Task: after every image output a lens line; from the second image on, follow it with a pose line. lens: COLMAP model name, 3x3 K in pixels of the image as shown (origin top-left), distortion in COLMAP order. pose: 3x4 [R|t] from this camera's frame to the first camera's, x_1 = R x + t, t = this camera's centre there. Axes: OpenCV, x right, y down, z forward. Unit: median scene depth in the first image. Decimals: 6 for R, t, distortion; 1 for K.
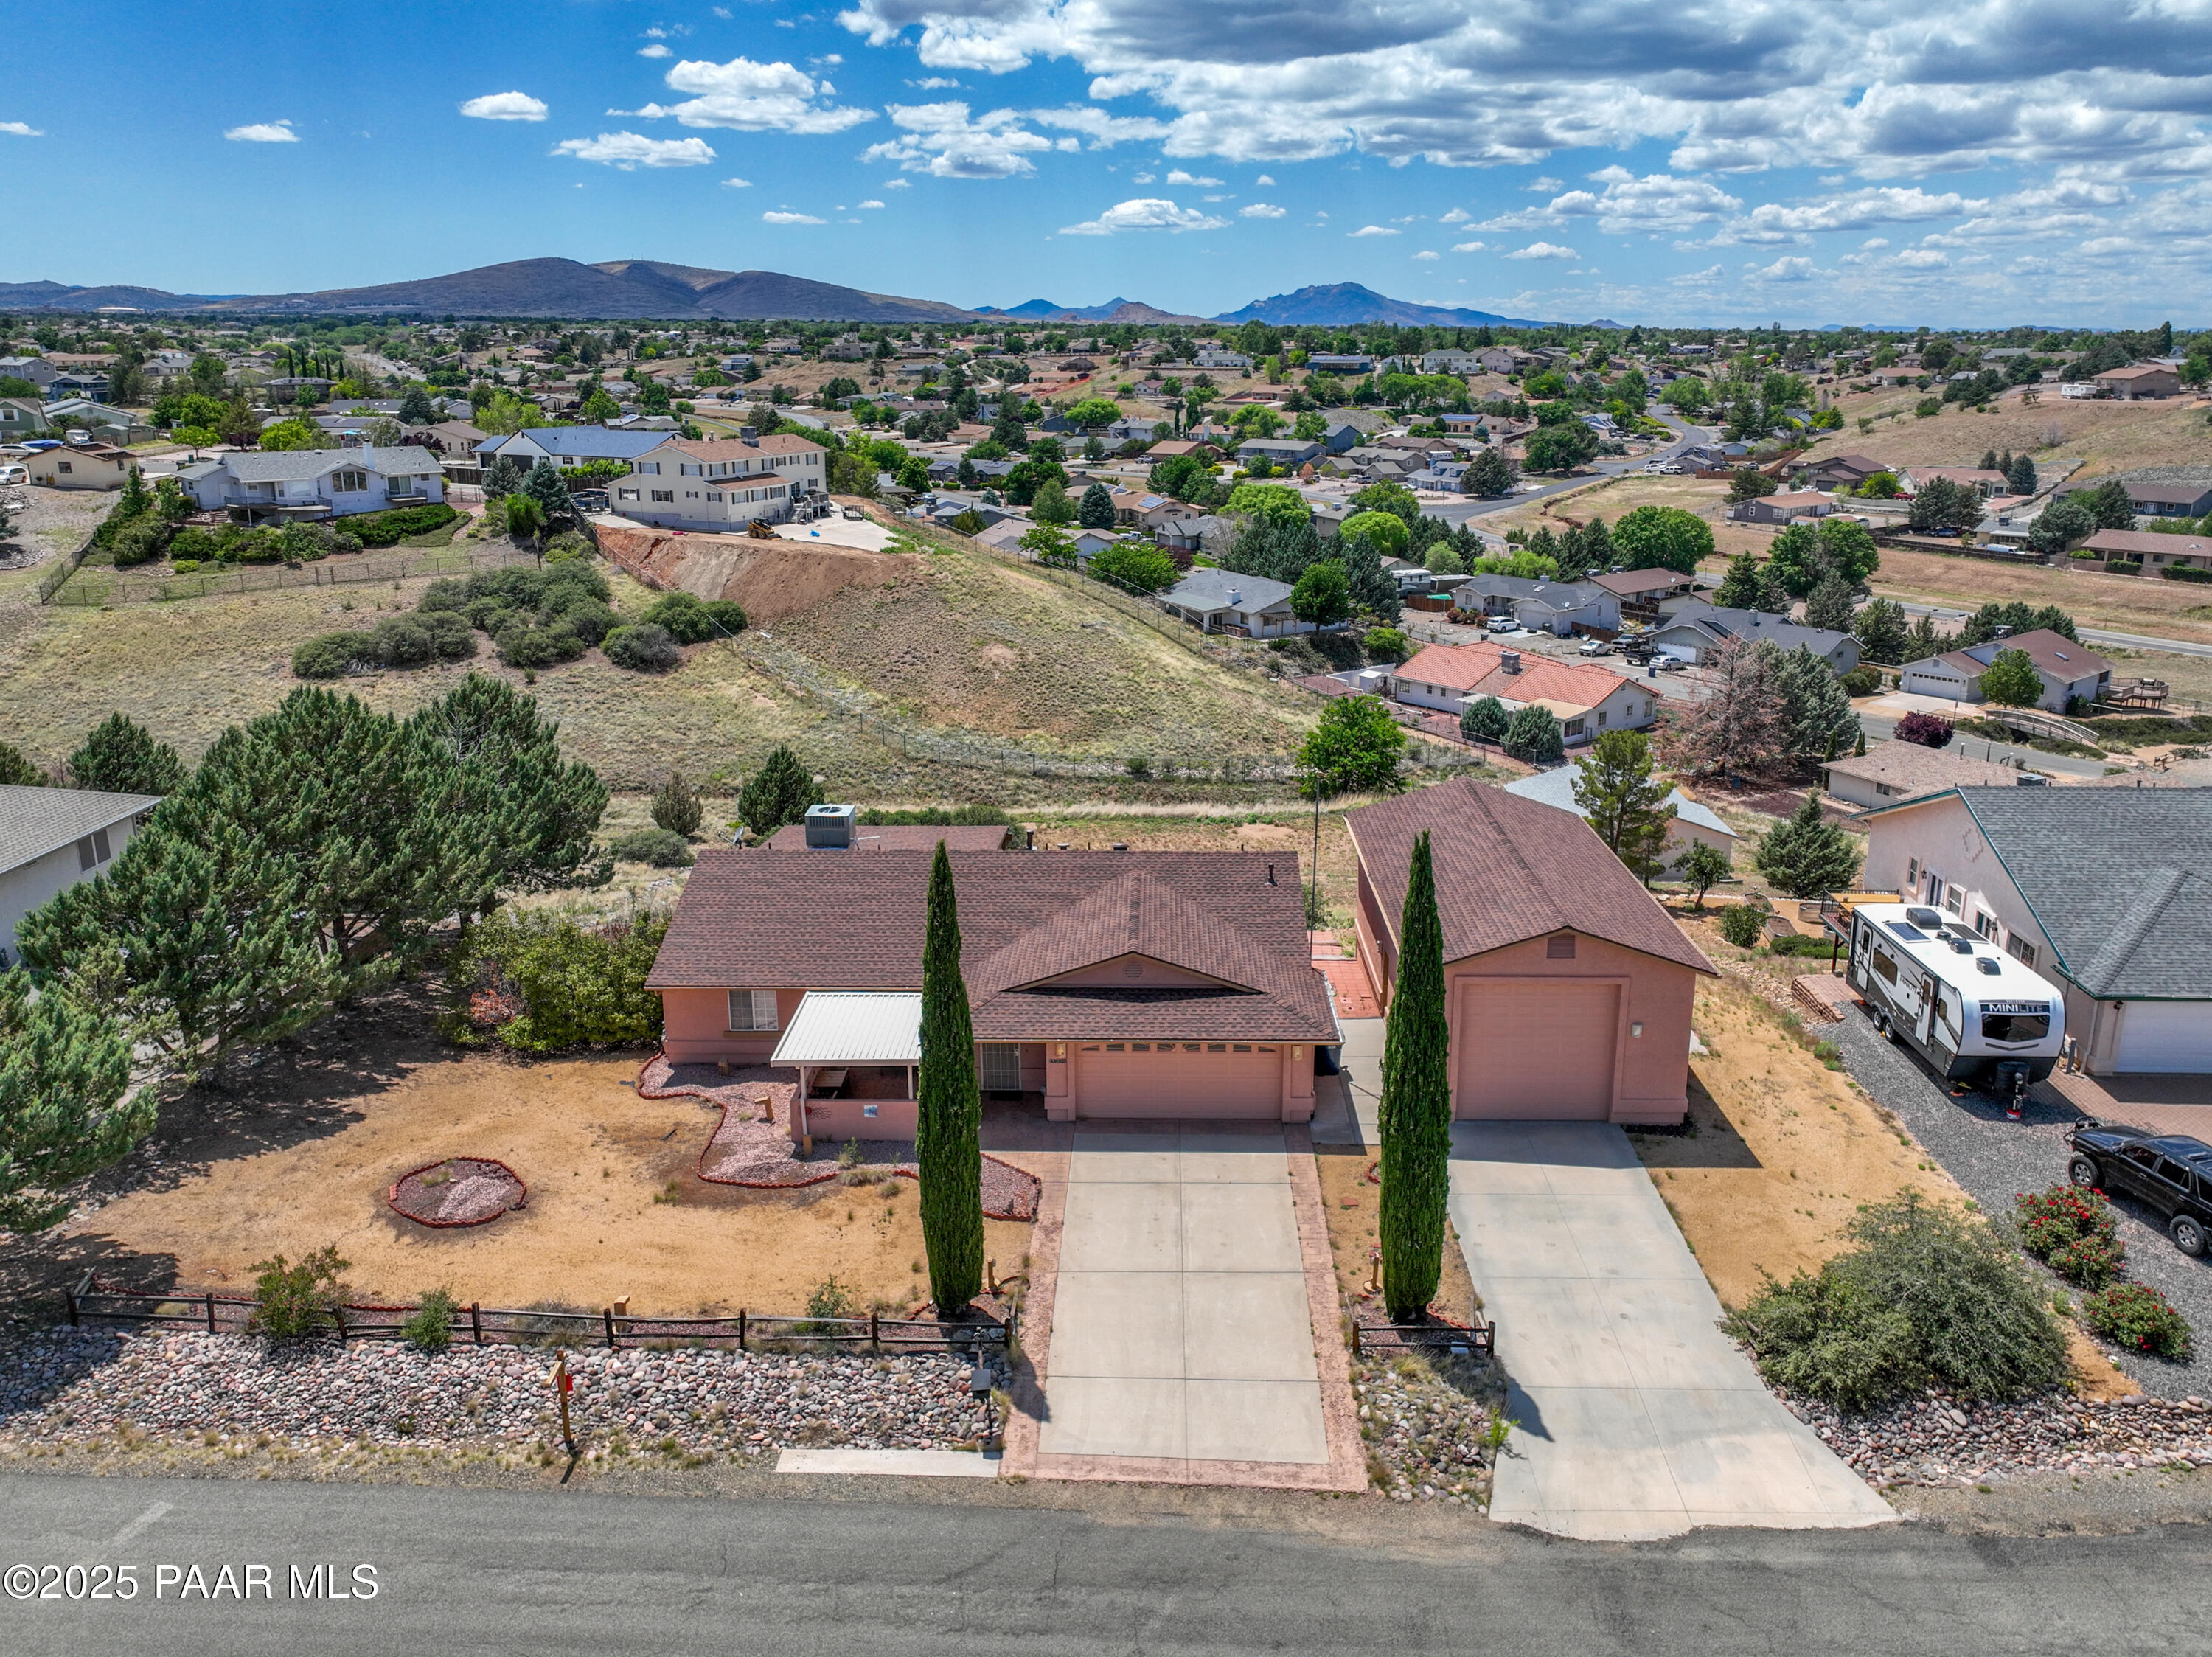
lens RADIAL K [[1653.0, 0, 1146.6], [0, 1653.0, 747.5], [0, 0, 1]] dist [-0.001391, 0.005310]
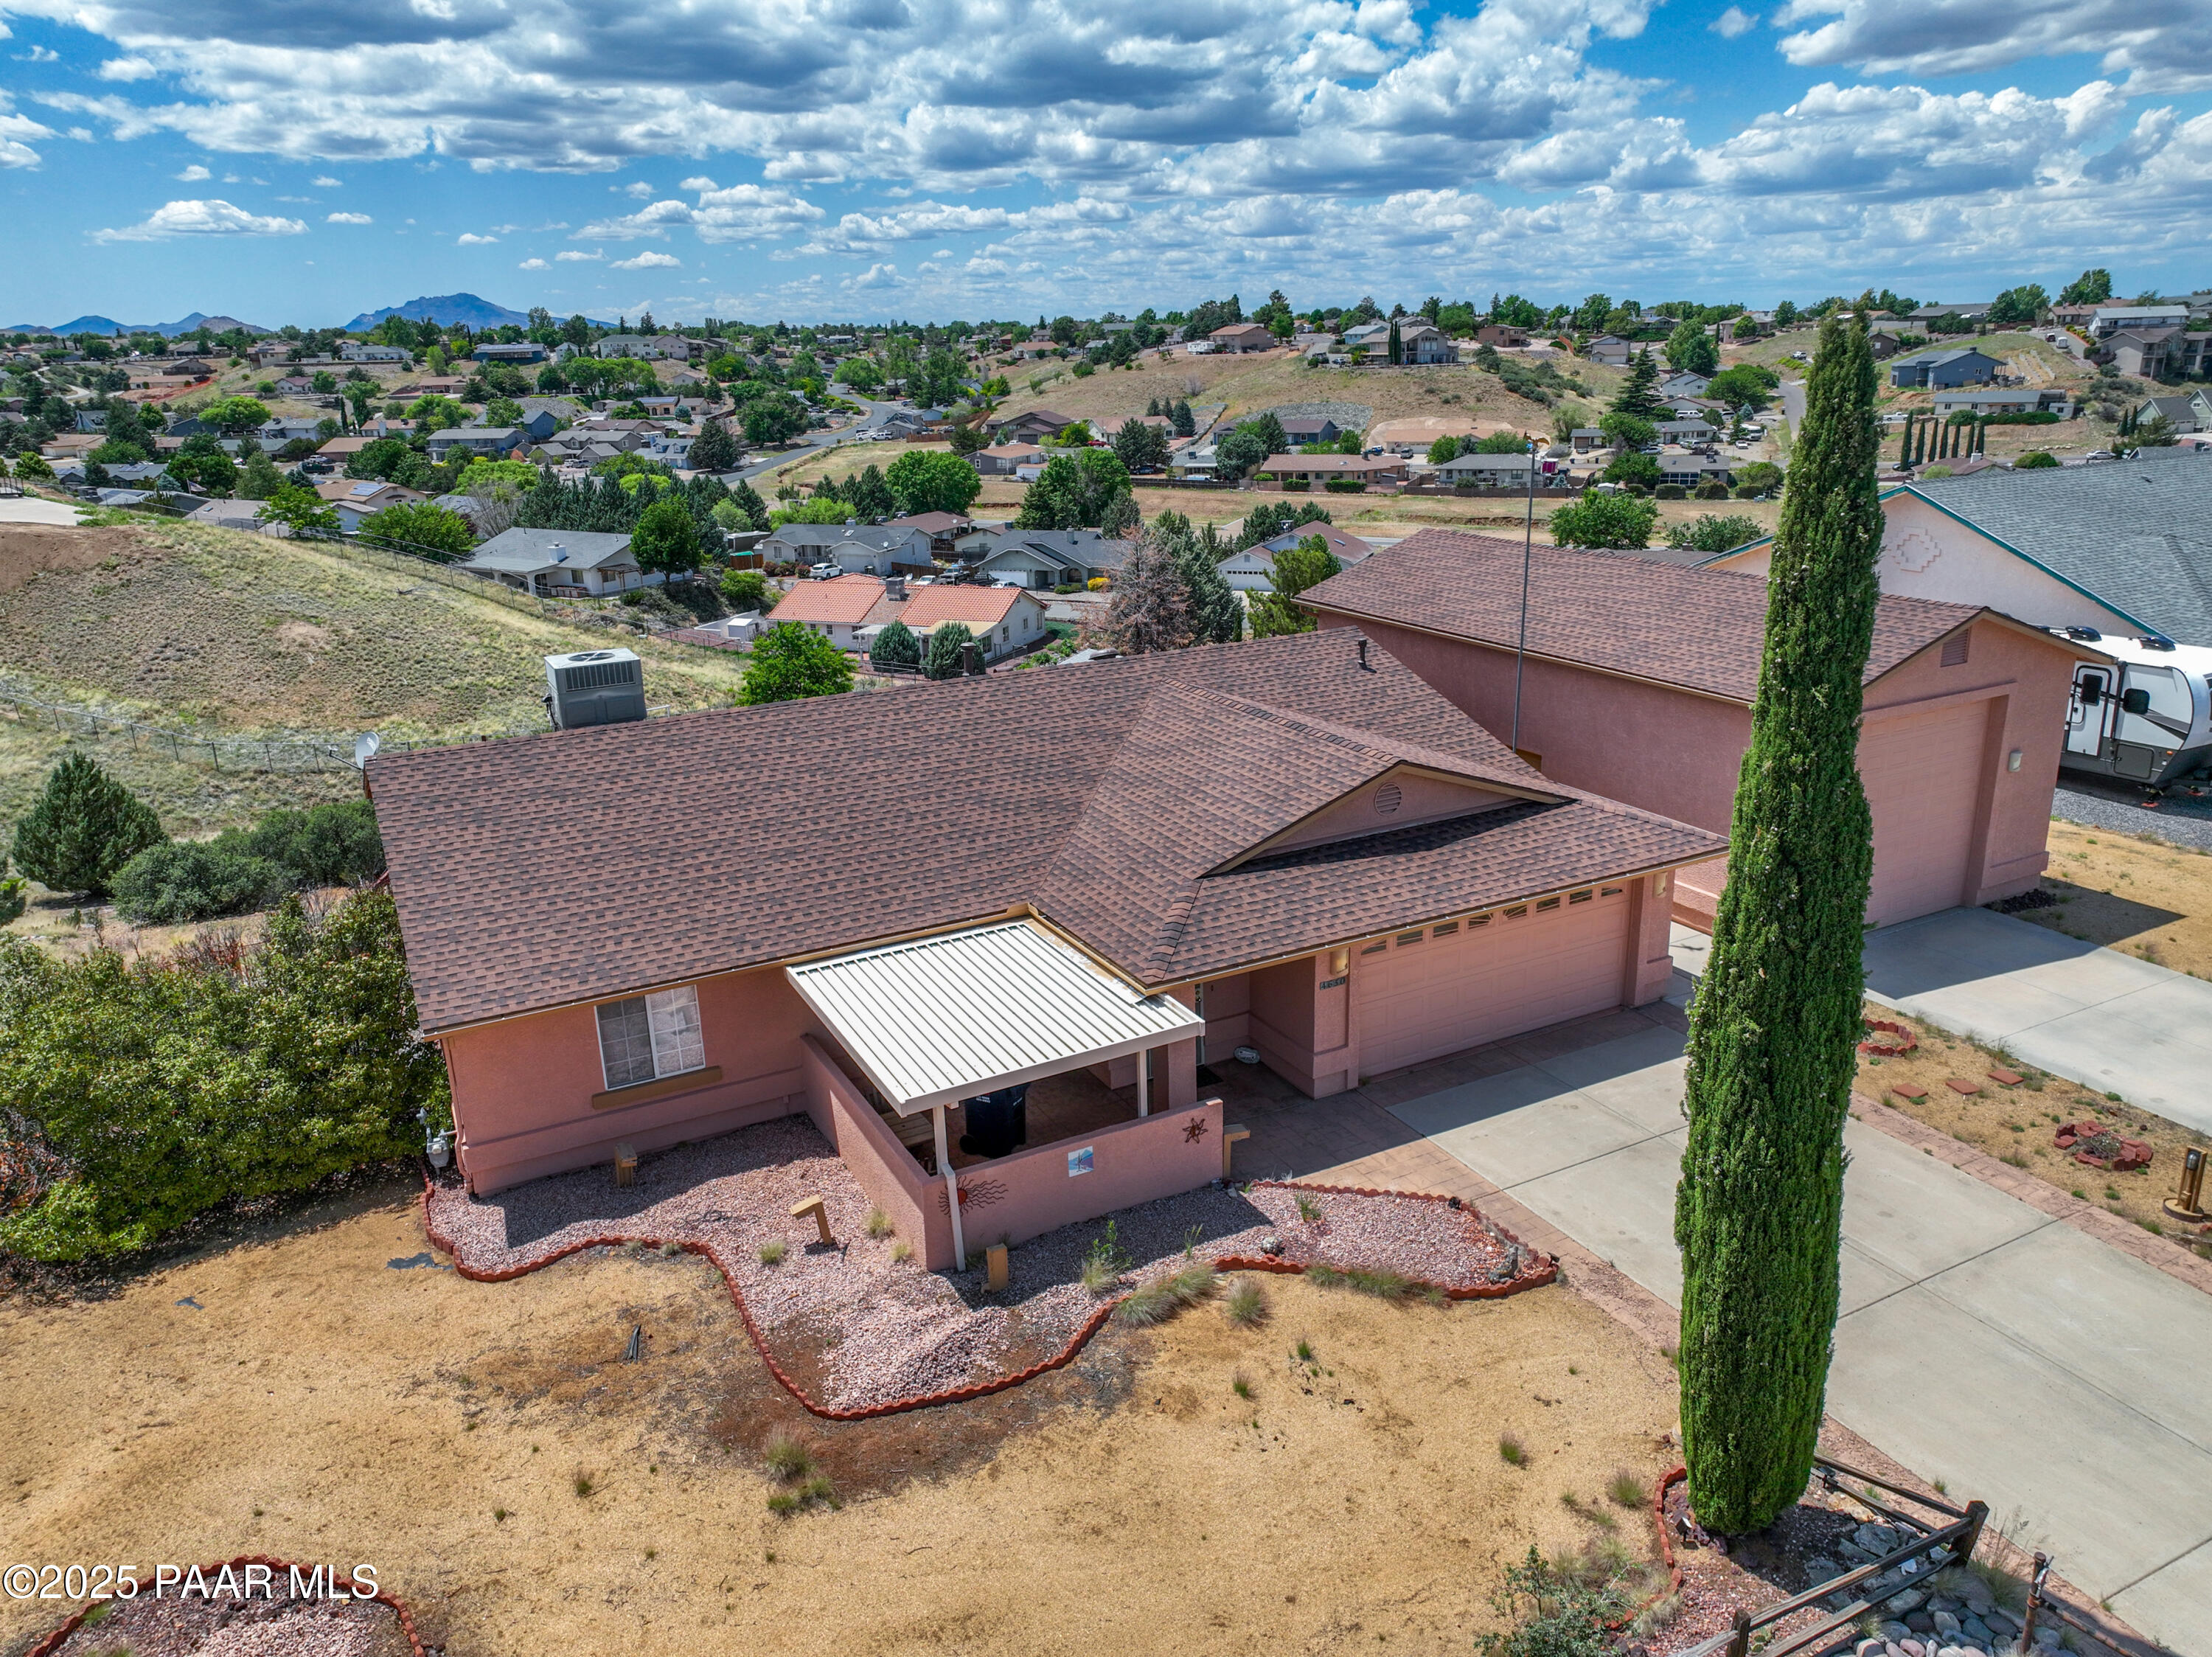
lens RADIAL K [[1537.6, 0, 1111.1], [0, 1537.6, 865.1], [0, 0, 1]] dist [-0.001924, 0.015750]
pose [[0.880132, -0.176703, 0.440618, -0.077205], [0.140048, 0.983483, 0.114665, 0.019212], [-0.453602, -0.039213, 0.890341, 0.136426]]
